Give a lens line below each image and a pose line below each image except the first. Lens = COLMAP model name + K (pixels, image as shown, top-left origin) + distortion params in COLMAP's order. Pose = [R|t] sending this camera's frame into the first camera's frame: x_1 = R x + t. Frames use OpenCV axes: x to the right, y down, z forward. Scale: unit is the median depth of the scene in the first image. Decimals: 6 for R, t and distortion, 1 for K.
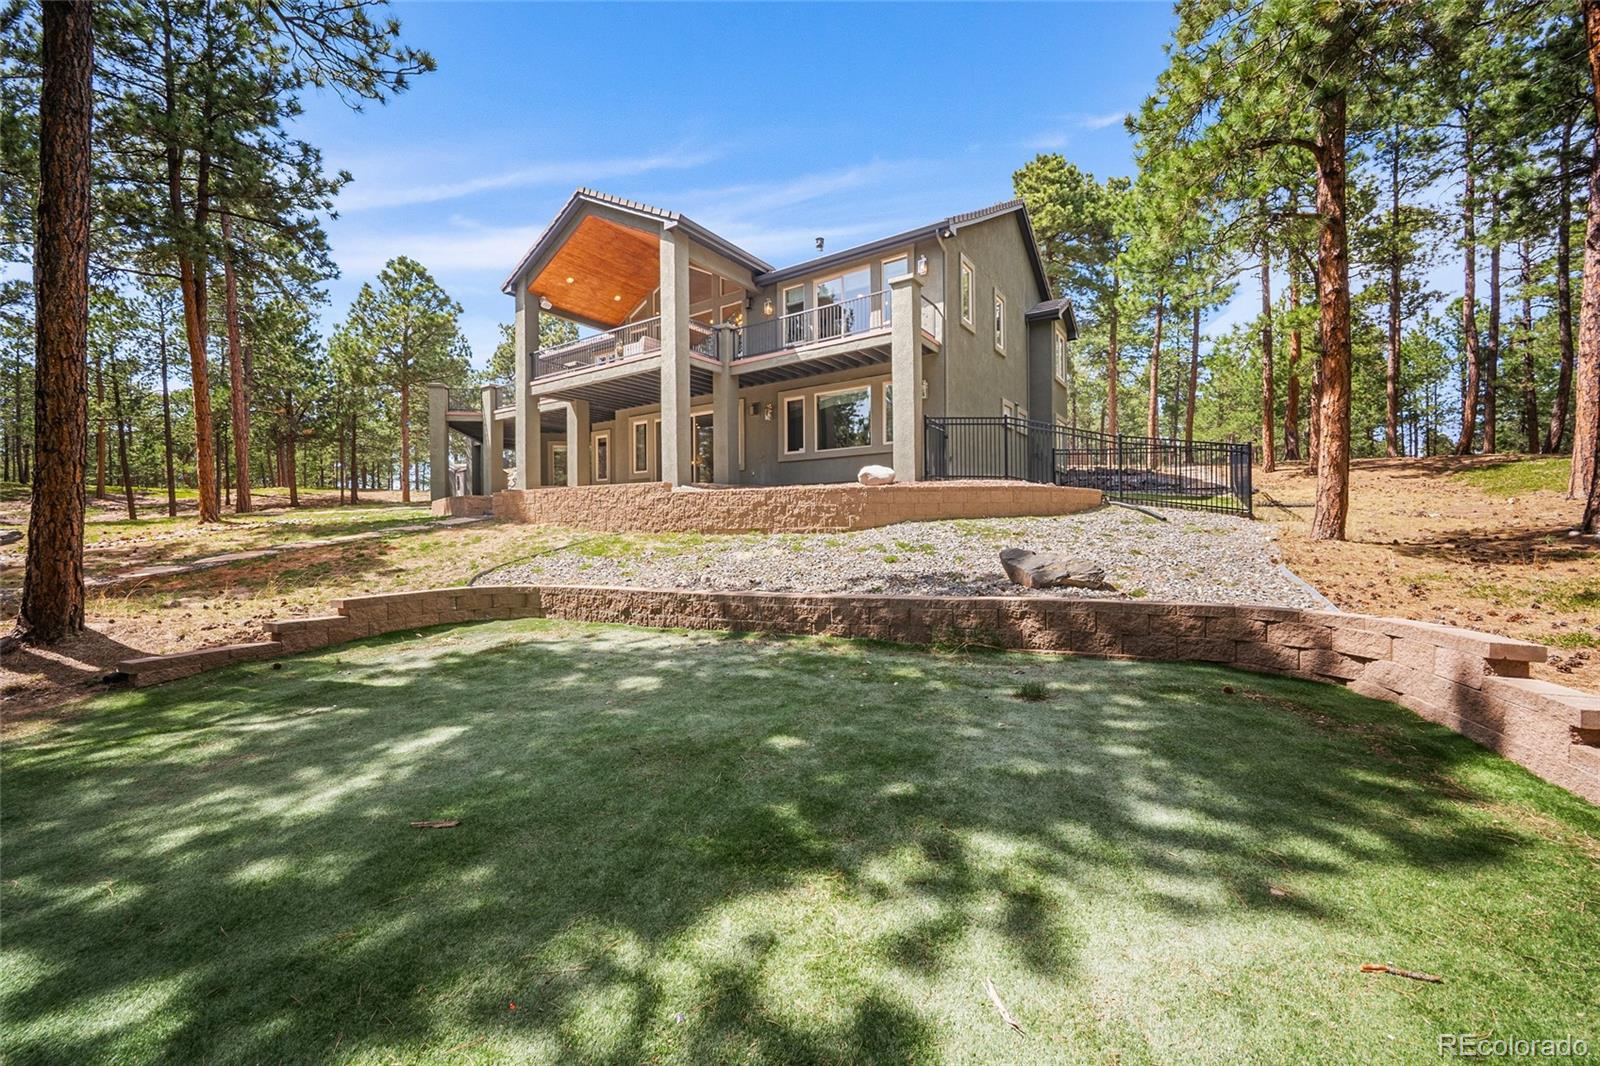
lens RADIAL K [[633.4, 0, 791.4], [0, 633.4, 531.2], [0, 0, 1]] dist [0.000708, 0.000023]
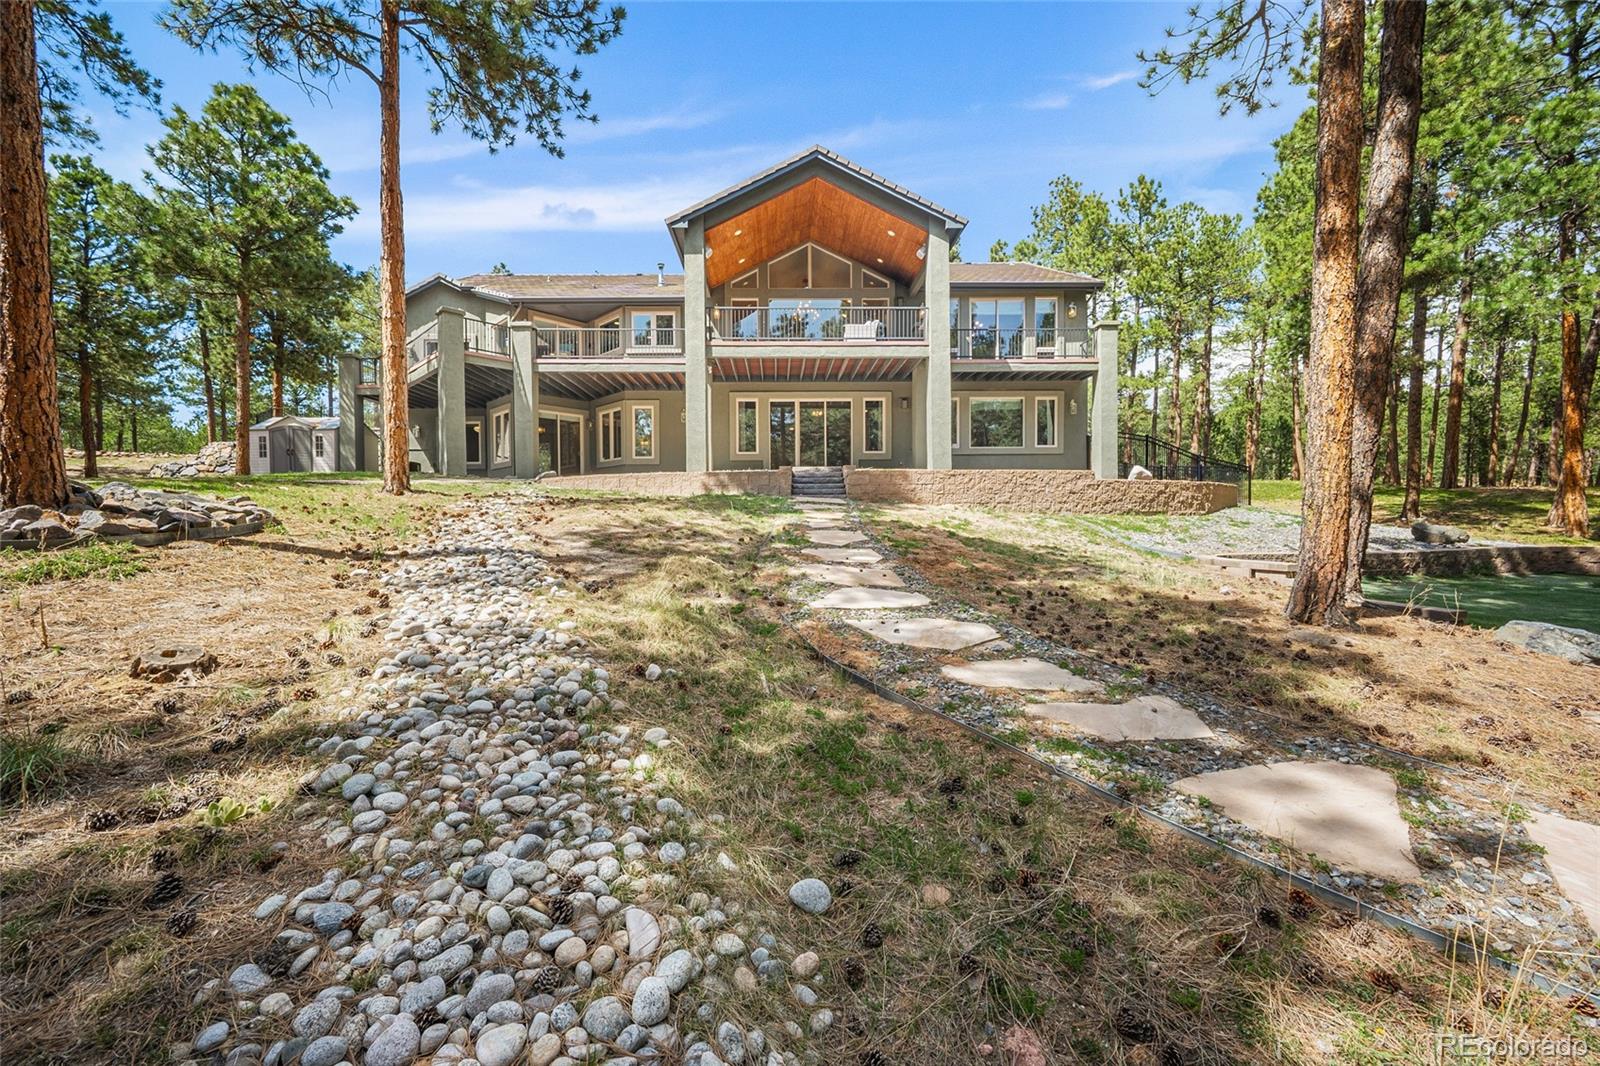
lens RADIAL K [[633.4, 0, 791.4], [0, 633.4, 531.2], [0, 0, 1]] dist [0.000708, 0.000023]
pose [[0.811854, -0.001273, 0.583858, -1.324504], [-0.002424, 0.999982, 0.005550, 0.028587], [-0.583855, -0.005921, 0.811836, 0.376964]]
